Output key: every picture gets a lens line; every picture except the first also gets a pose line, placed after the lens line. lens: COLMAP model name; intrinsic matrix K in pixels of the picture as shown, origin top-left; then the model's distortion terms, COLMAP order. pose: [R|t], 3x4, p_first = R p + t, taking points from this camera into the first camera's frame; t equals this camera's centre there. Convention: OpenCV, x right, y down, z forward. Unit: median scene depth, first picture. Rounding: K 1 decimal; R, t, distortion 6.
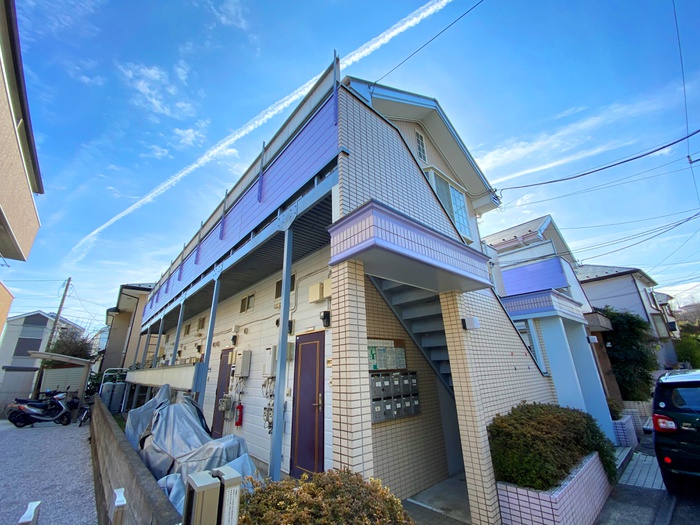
lens RADIAL K [[282.3, 0, 351.2], [0, 282.3, 259.7], [0, 0, 1]] dist [0.012176, -0.015988]
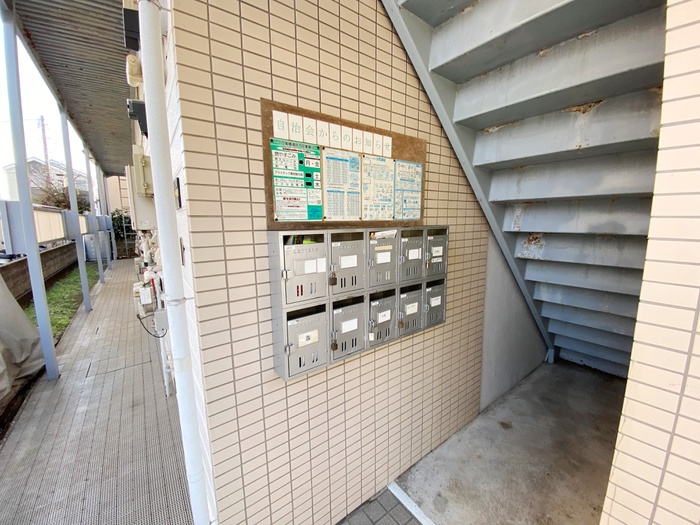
lens RADIAL K [[282.3, 0, 351.2], [0, 282.3, 259.7], [0, 0, 1]] dist [0.012176, -0.015988]
pose [[0.996036, 0.037134, -0.080830, 0.145048], [0.007168, 0.872234, 0.489036, 0.265603], [0.088663, -0.487677, 0.868510, 0.686874]]
